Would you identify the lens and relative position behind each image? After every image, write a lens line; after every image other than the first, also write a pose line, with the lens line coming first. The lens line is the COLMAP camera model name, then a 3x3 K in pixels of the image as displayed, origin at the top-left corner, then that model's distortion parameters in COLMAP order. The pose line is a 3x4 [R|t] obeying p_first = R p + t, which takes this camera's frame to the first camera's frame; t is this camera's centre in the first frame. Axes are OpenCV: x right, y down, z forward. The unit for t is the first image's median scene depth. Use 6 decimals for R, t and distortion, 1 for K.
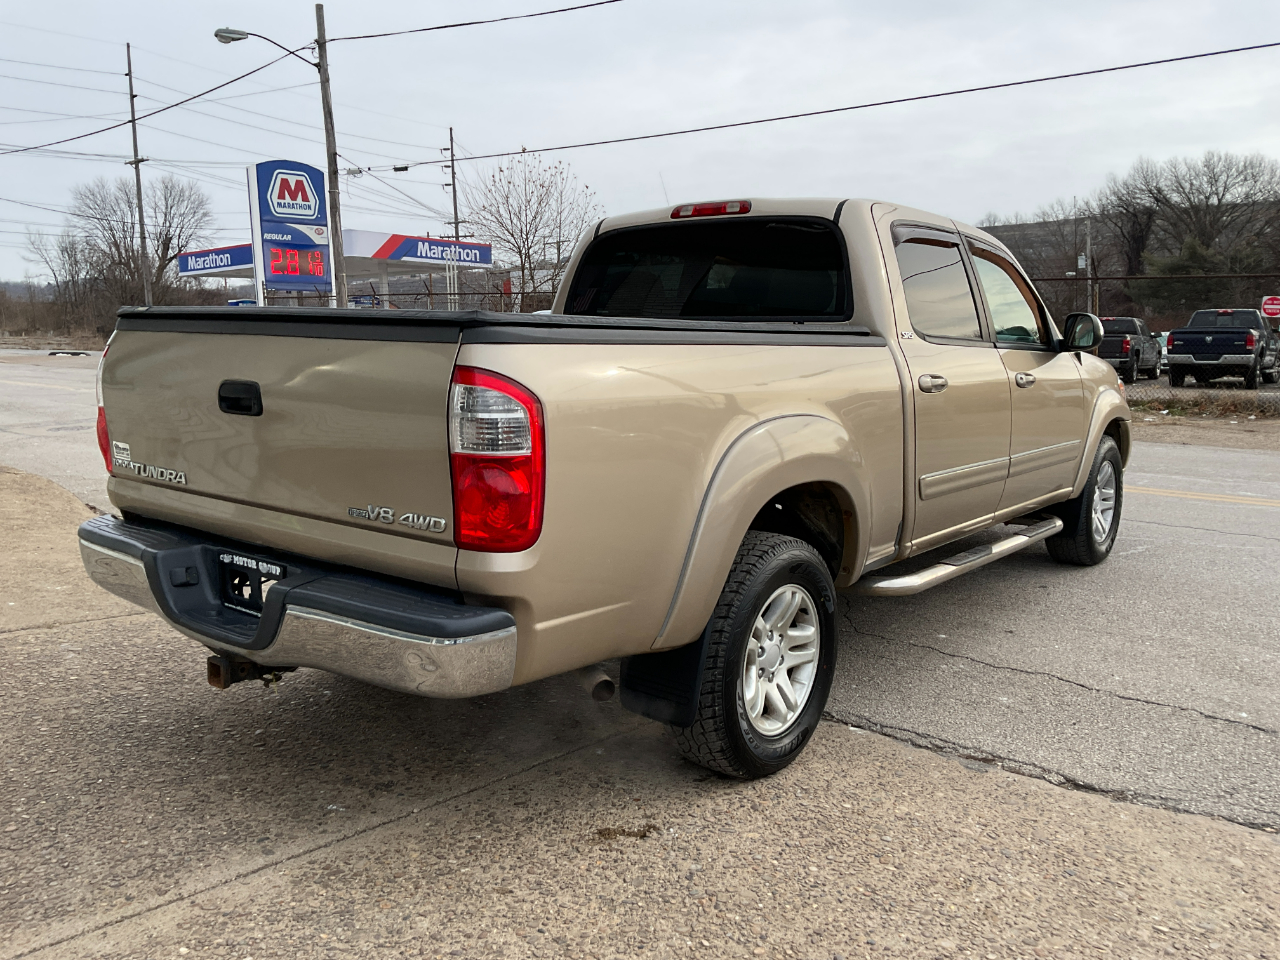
lens RADIAL K [[1054.3, 0, 632.3], [0, 1054.3, 475.6], [0, 0, 1]] dist [0.057377, -0.101444]
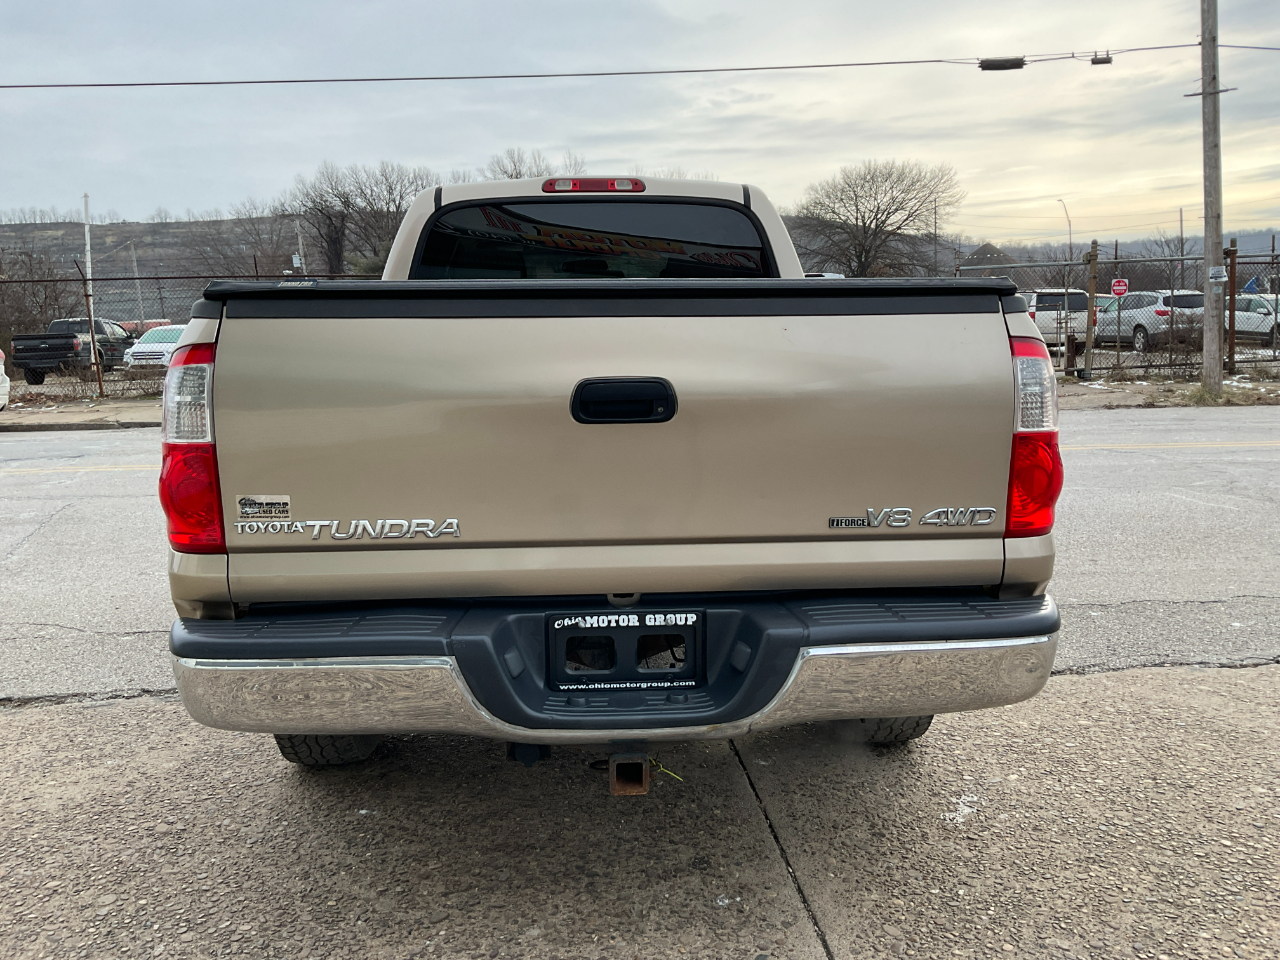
lens RADIAL K [[1054.3, 0, 649.3], [0, 1054.3, 470.3], [0, 0, 1]] dist [0.057377, -0.101444]
pose [[0.739835, -0.110016, 0.663733, -0.535500], [0.111853, 0.992923, 0.039902, -0.032492], [-0.663426, 0.044720, 0.746905, 0.276438]]
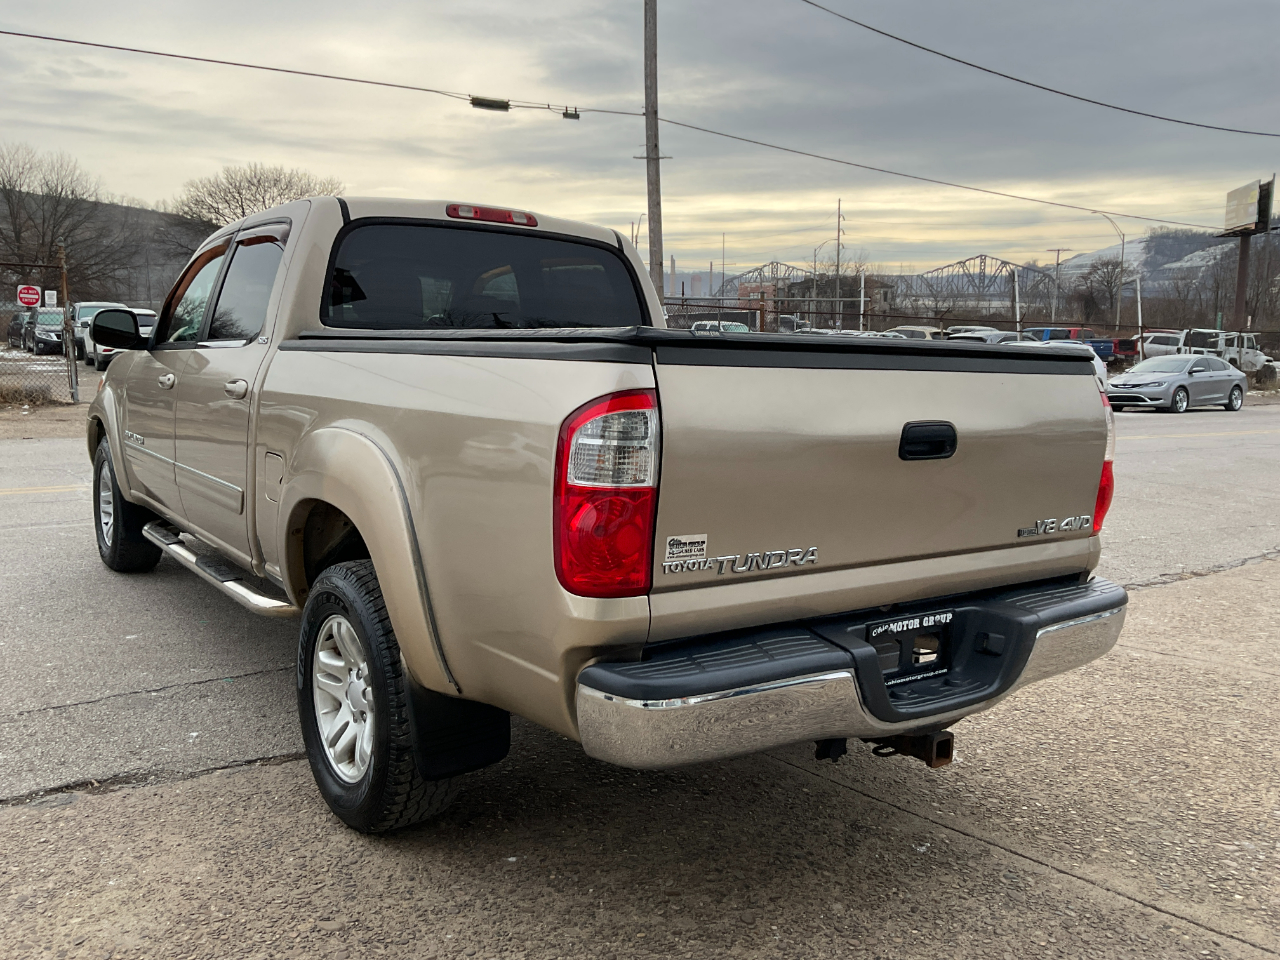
lens RADIAL K [[1054.3, 0, 651.1], [0, 1054.3, 479.6], [0, 0, 1]] dist [0.057377, -0.101444]
pose [[0.261918, -0.121445, 0.957418, -0.814057], [0.099913, 0.990132, 0.098262, -0.095885], [-0.959904, 0.069922, 0.271467, 0.619674]]
